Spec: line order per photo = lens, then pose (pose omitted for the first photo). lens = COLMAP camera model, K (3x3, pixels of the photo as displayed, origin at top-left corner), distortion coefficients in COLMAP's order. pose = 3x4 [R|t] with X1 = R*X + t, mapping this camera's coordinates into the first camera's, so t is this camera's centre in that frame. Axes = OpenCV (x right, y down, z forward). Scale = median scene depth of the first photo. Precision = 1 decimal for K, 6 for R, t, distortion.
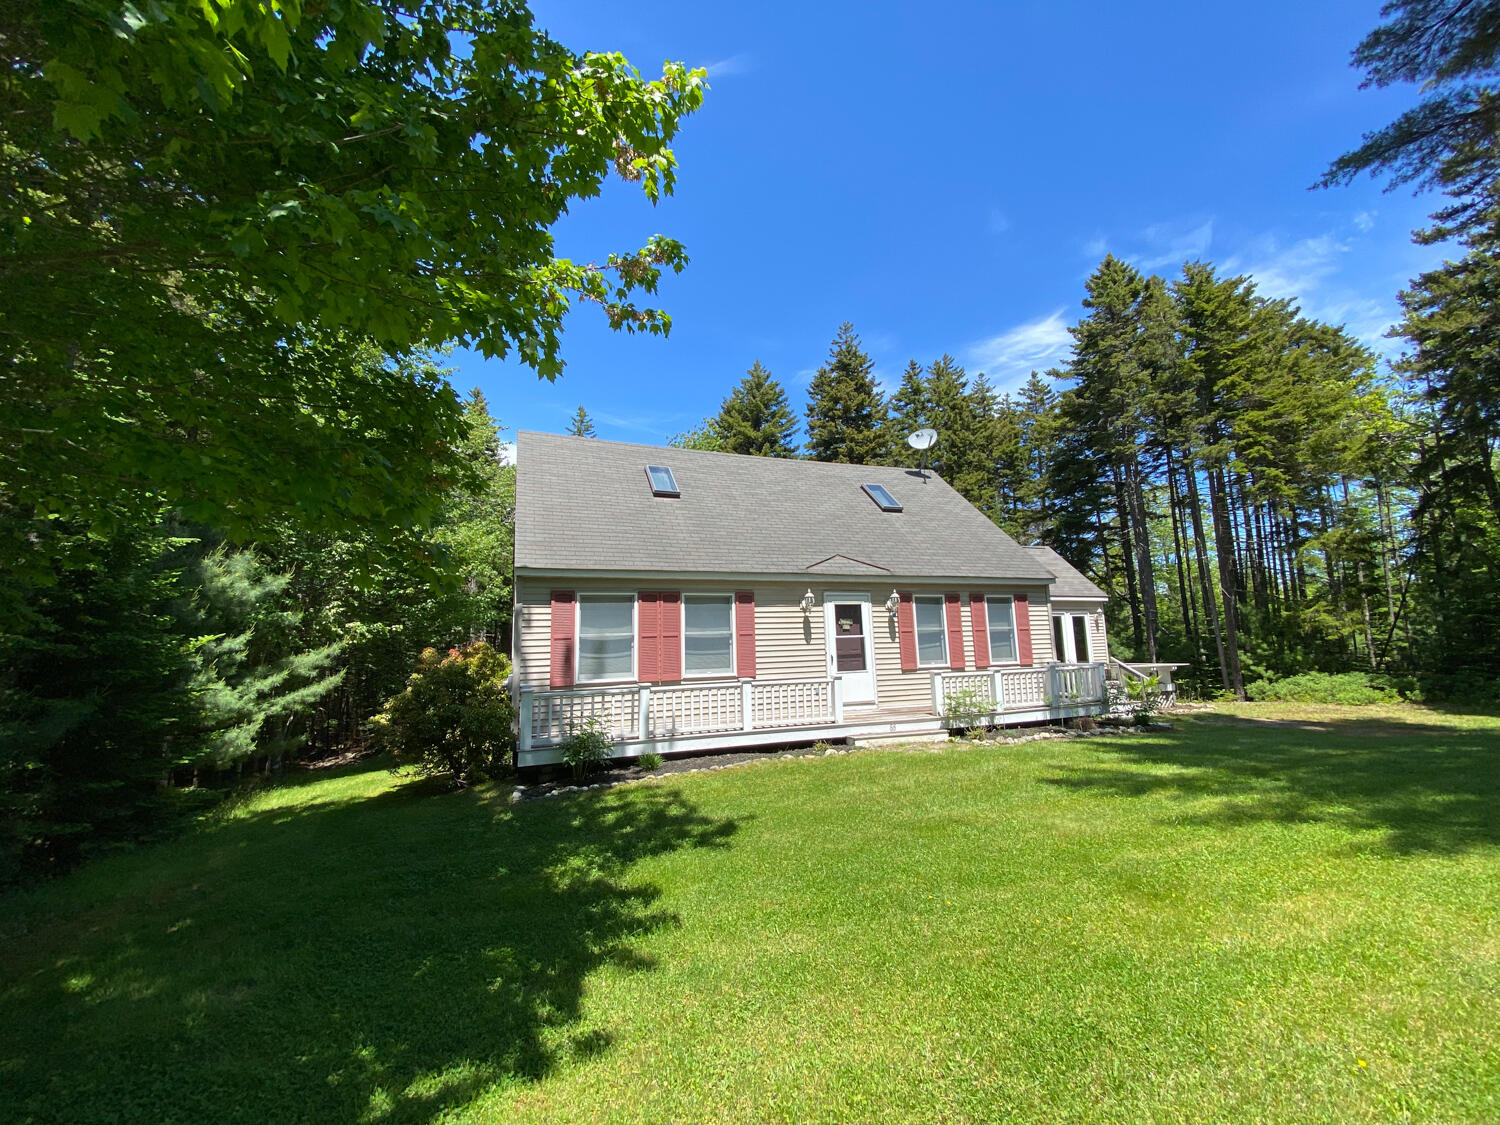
lens RADIAL K [[607.9, 0, 741.5], [0, 607.9, 561.8], [0, 0, 1]] dist [0.031035, 0.000066]
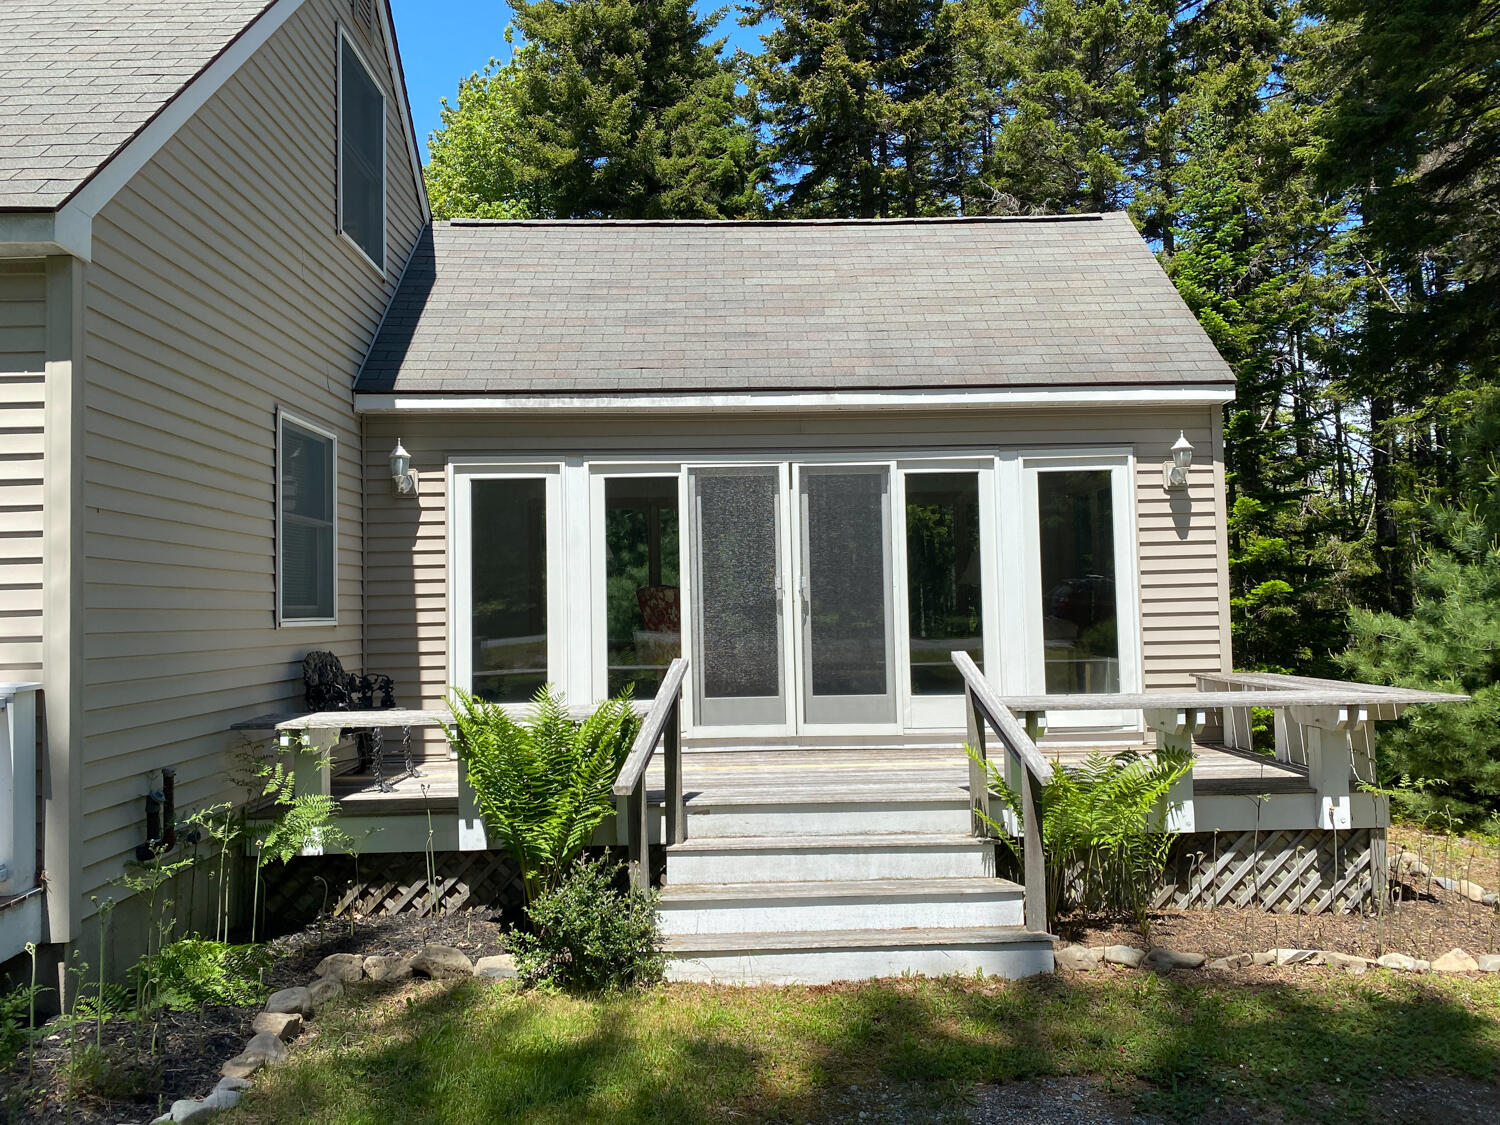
lens RADIAL K [[1141.3, 0, 754.1], [0, 1141.3, 556.9], [0, 0, 1]] dist [0.024657, 0.000025]
pose [[0.951672, -0.006822, -0.307041, 0.926767], [0.038545, 0.994501, 0.097375, 0.120993], [0.304688, -0.104504, 0.946702, 0.884207]]
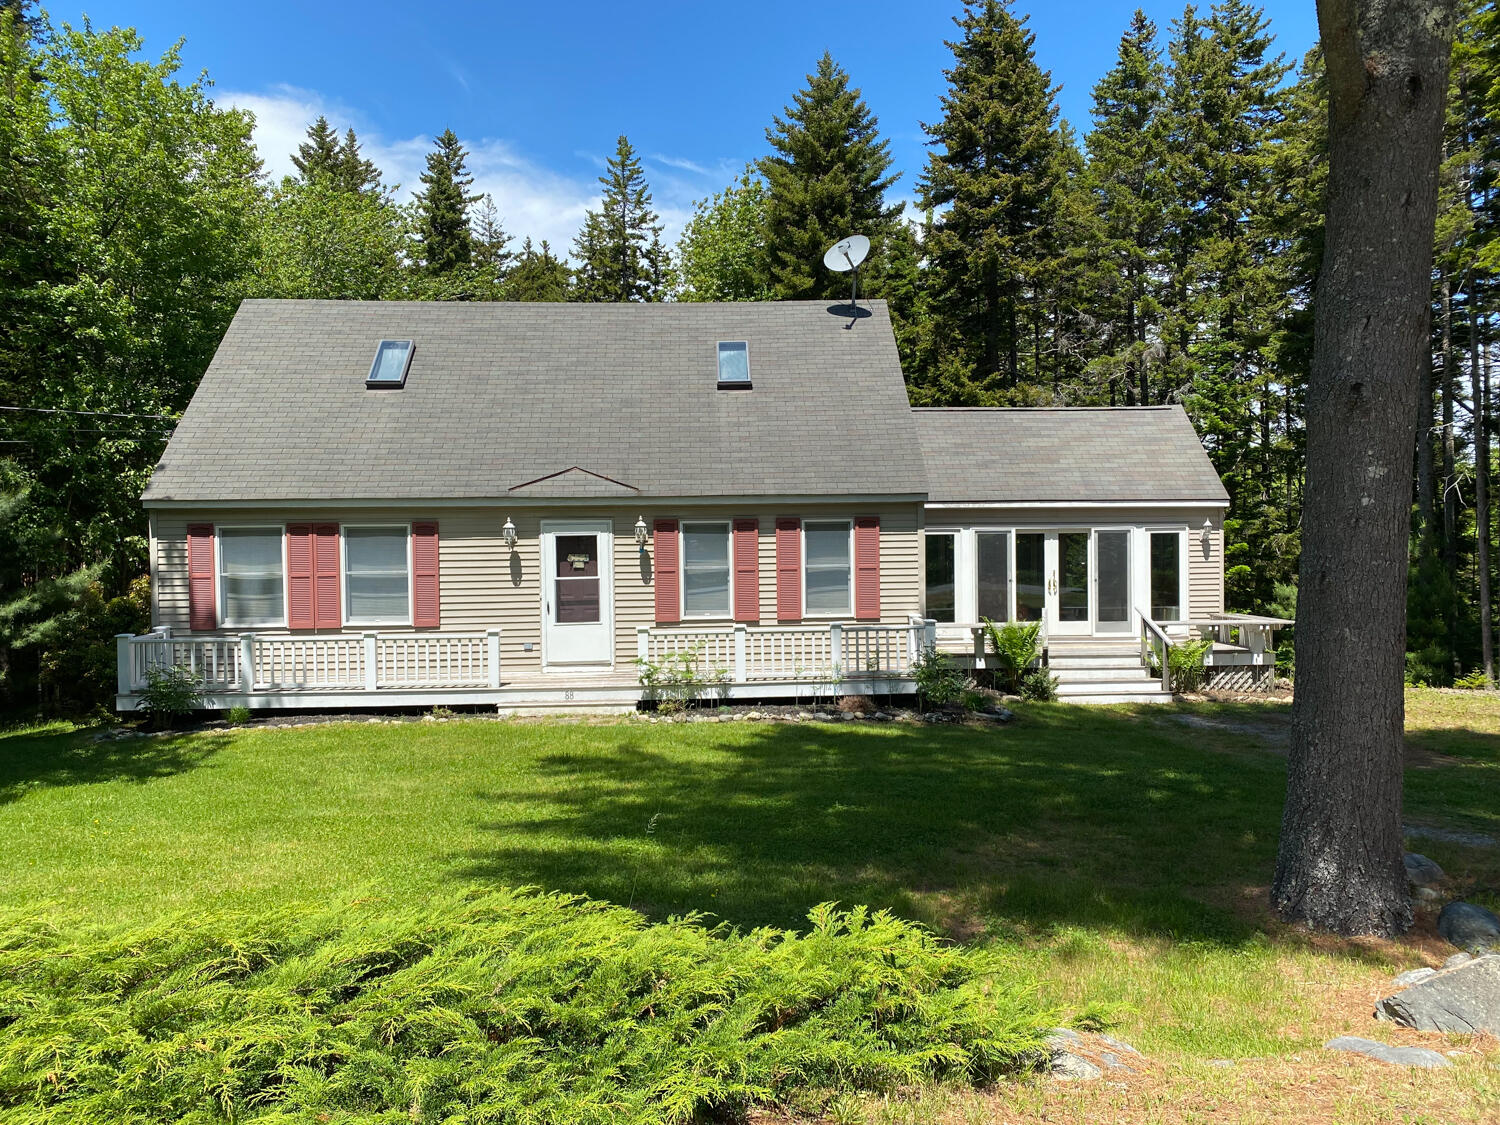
lens RADIAL K [[1141.3, 0, 748.5], [0, 1141.3, 565.9], [0, 0, 1]] dist [0.024657, 0.000025]
pose [[0.956697, 0.021850, -0.290266, 0.794531], [0.027203, 0.986104, 0.163886, -0.119292], [0.289813, -0.164686, 0.942808, -0.278934]]
